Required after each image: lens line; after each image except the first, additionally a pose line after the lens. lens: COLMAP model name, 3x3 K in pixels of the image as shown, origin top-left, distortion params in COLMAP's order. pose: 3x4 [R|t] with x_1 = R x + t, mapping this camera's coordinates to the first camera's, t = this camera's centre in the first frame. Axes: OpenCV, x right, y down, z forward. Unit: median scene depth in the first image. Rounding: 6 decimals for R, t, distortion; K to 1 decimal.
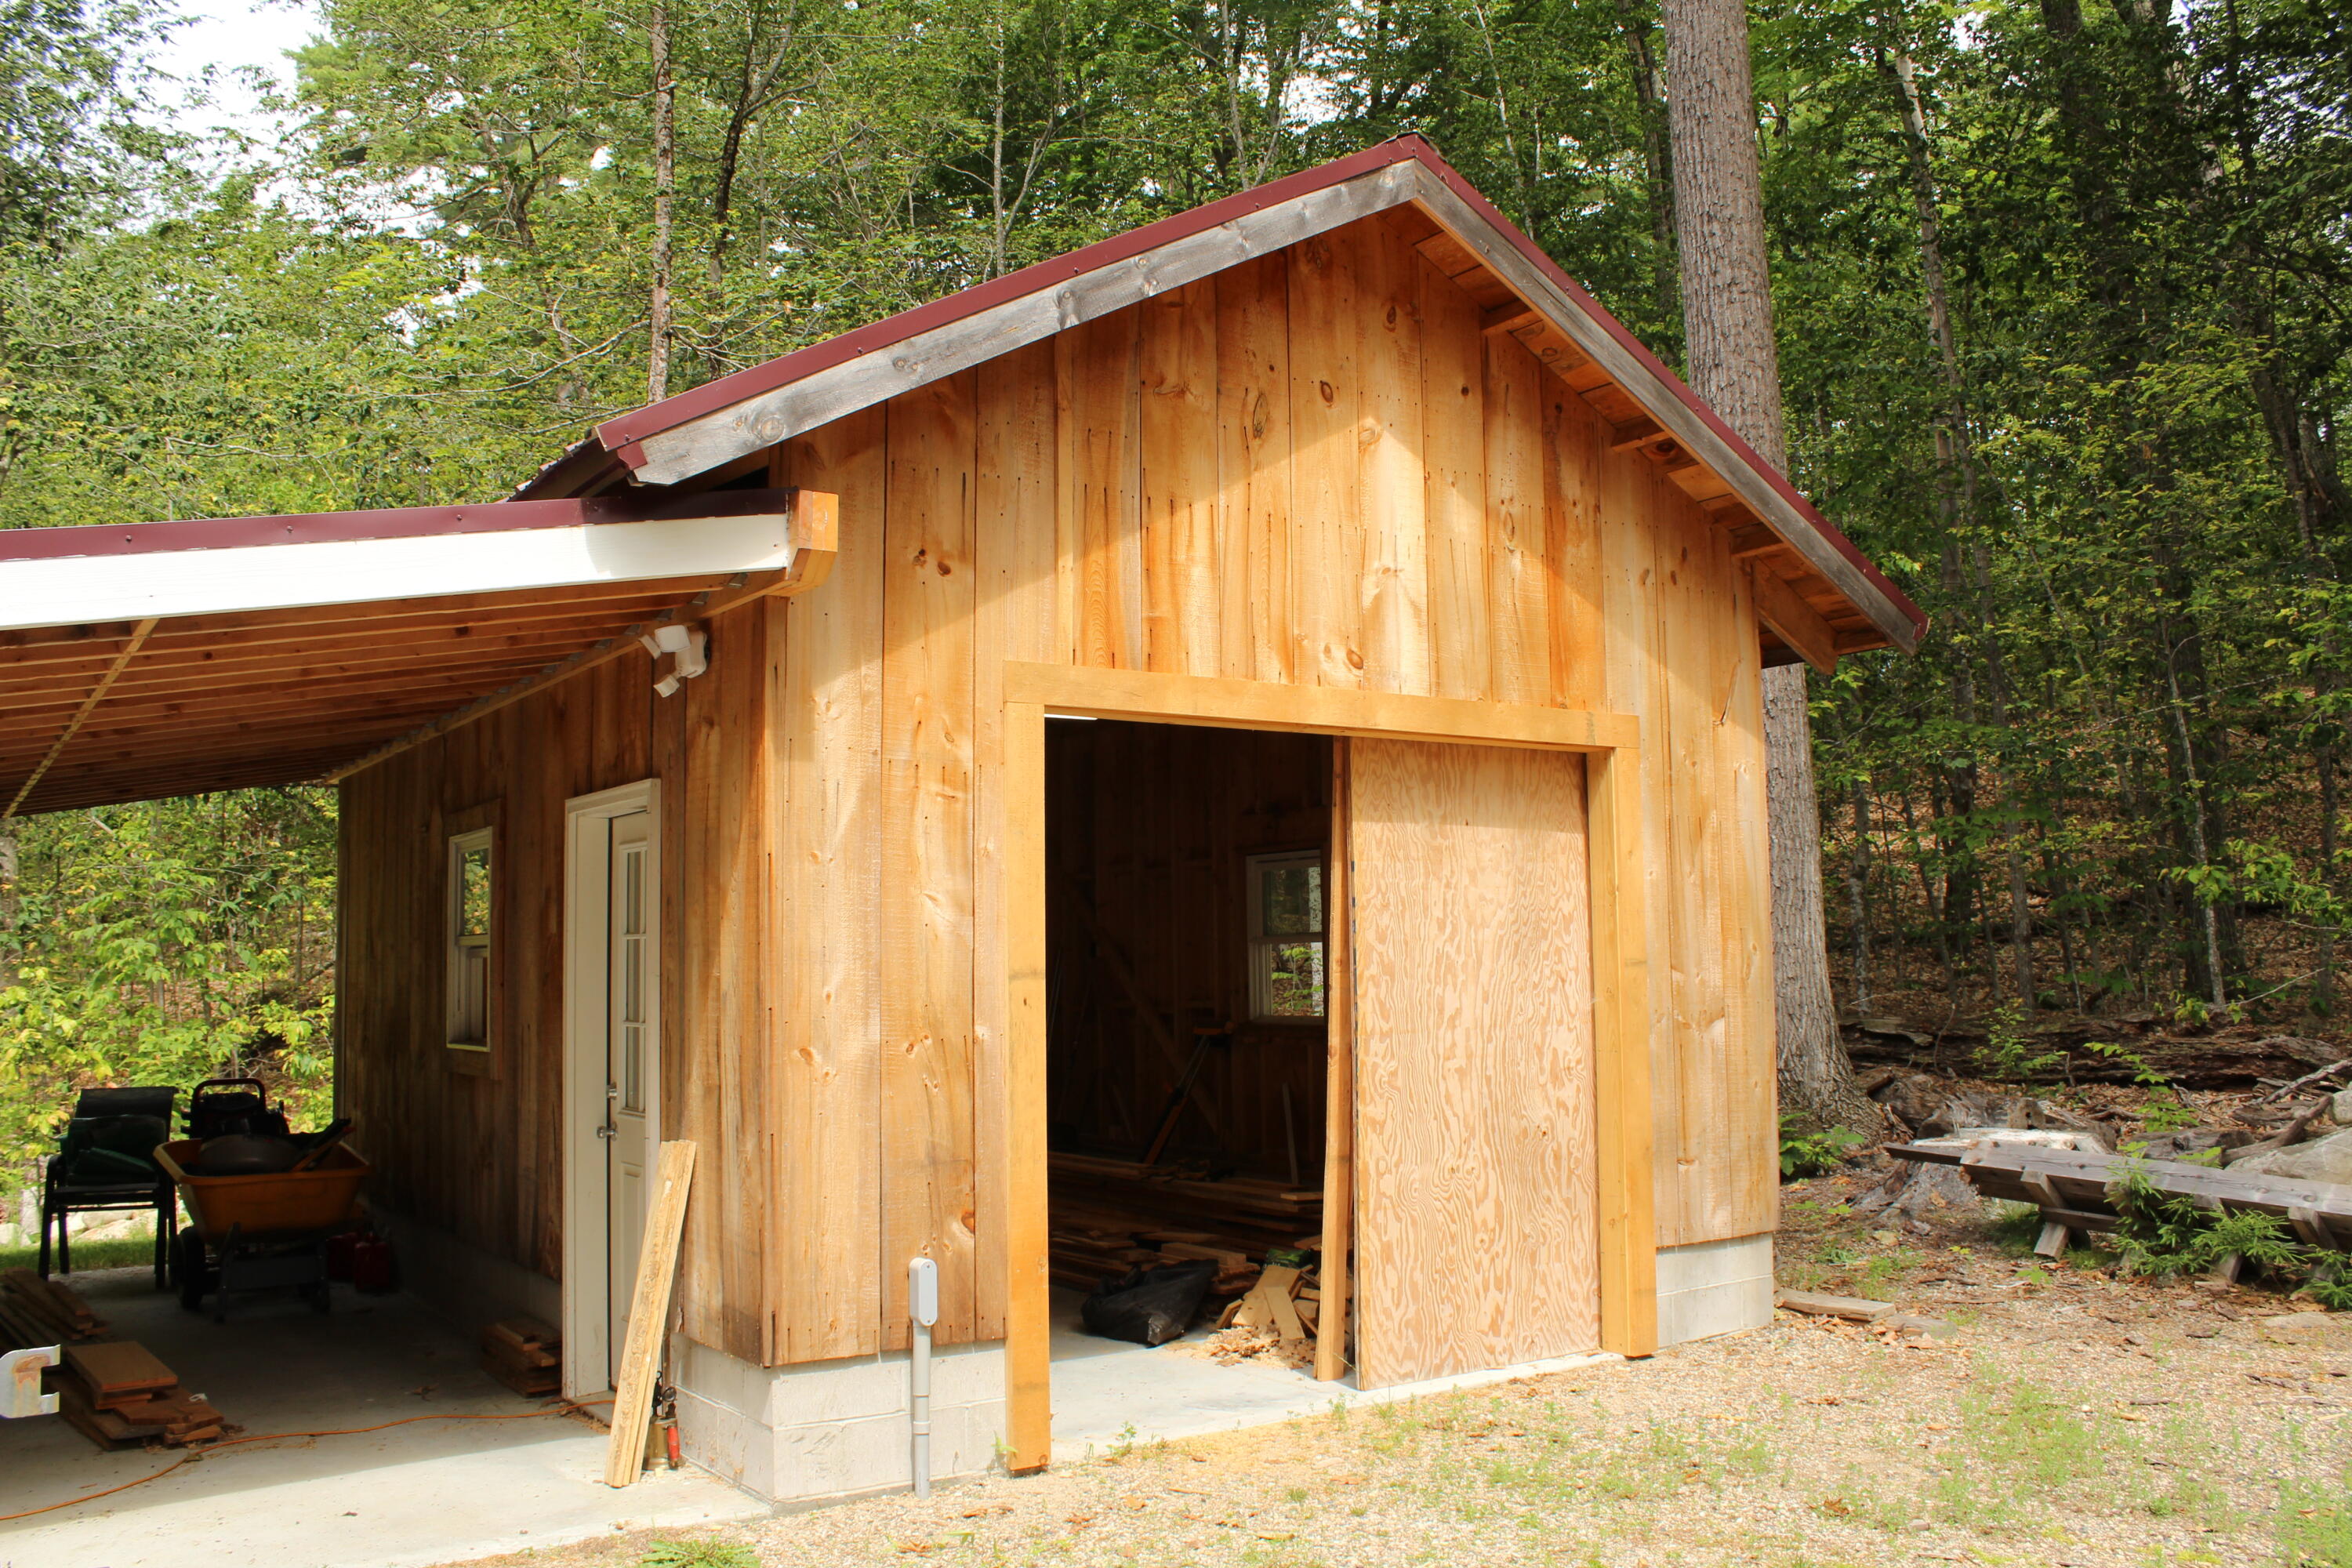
lens RADIAL K [[1961.7, 0, 1198.0], [0, 1961.7, 770.7], [0, 0, 1]] dist [-0.169093, 0.154830]
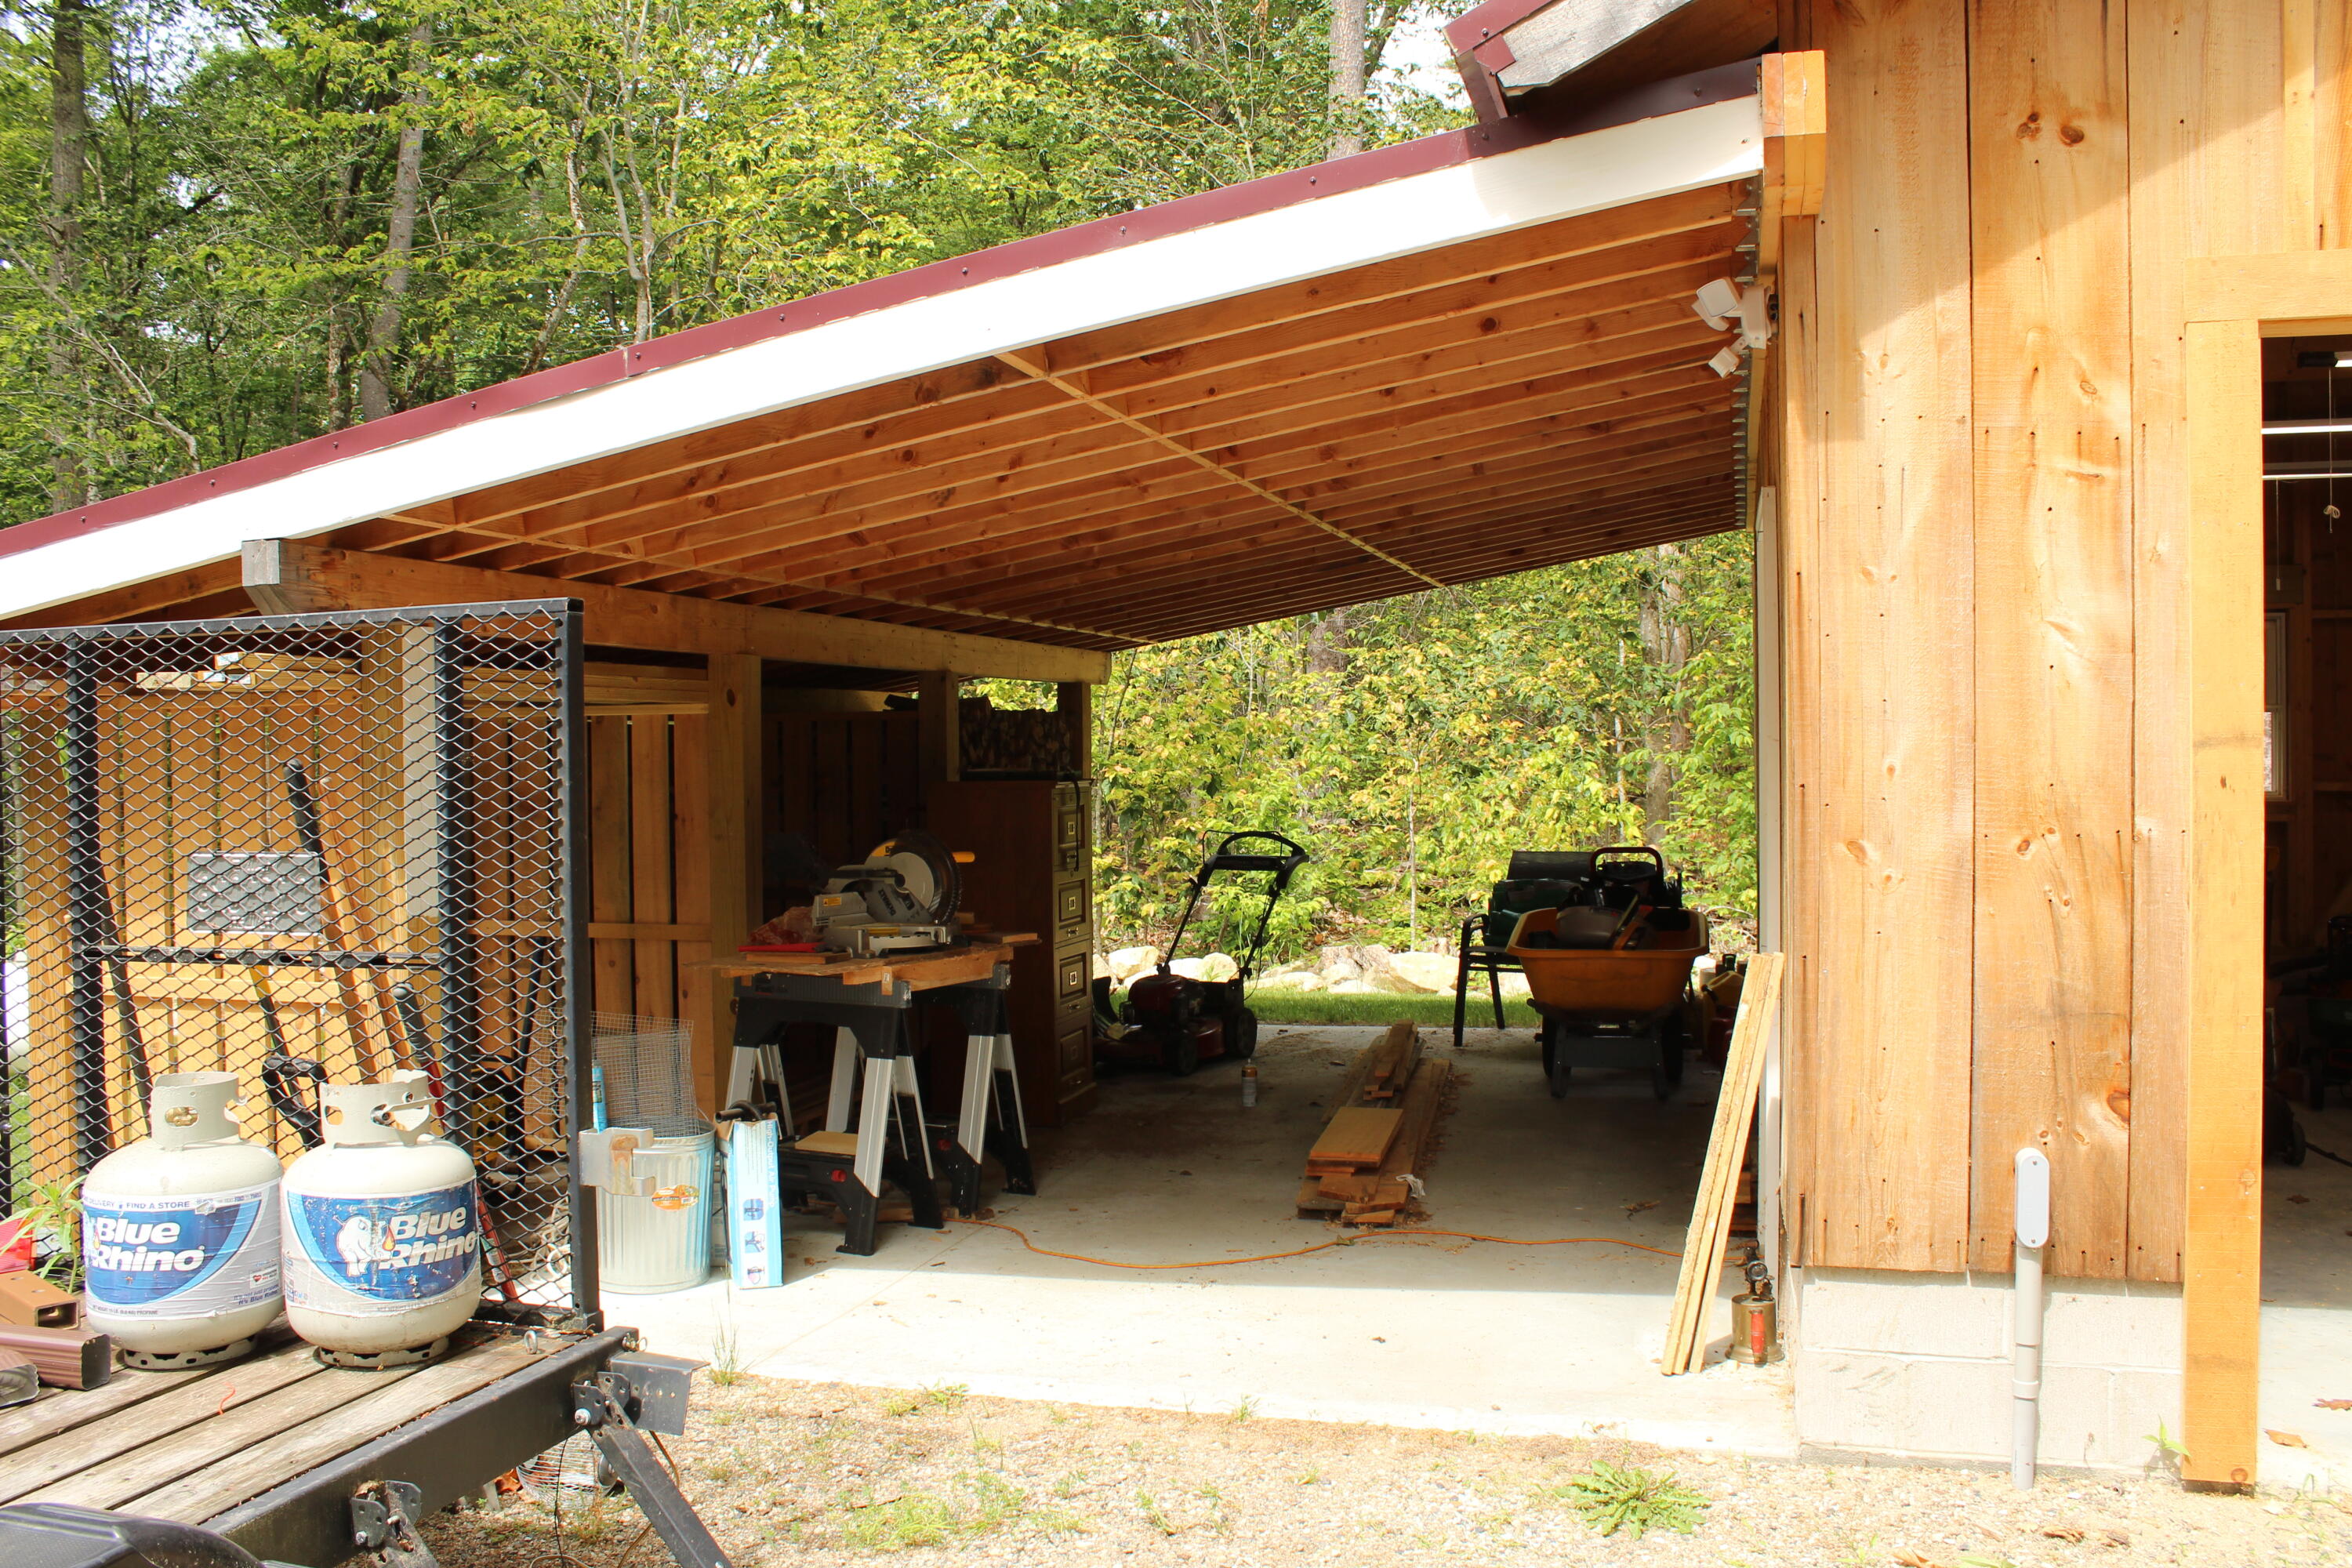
lens RADIAL K [[1961.7, 0, 1198.0], [0, 1961.7, 770.7], [0, 0, 1]] dist [-0.169093, 0.154830]
pose [[0.639005, 0.019124, -0.768964, 0.181878], [0.075122, 0.993360, 0.087130, 0.034374], [0.765525, -0.113443, 0.633326, 0.345360]]
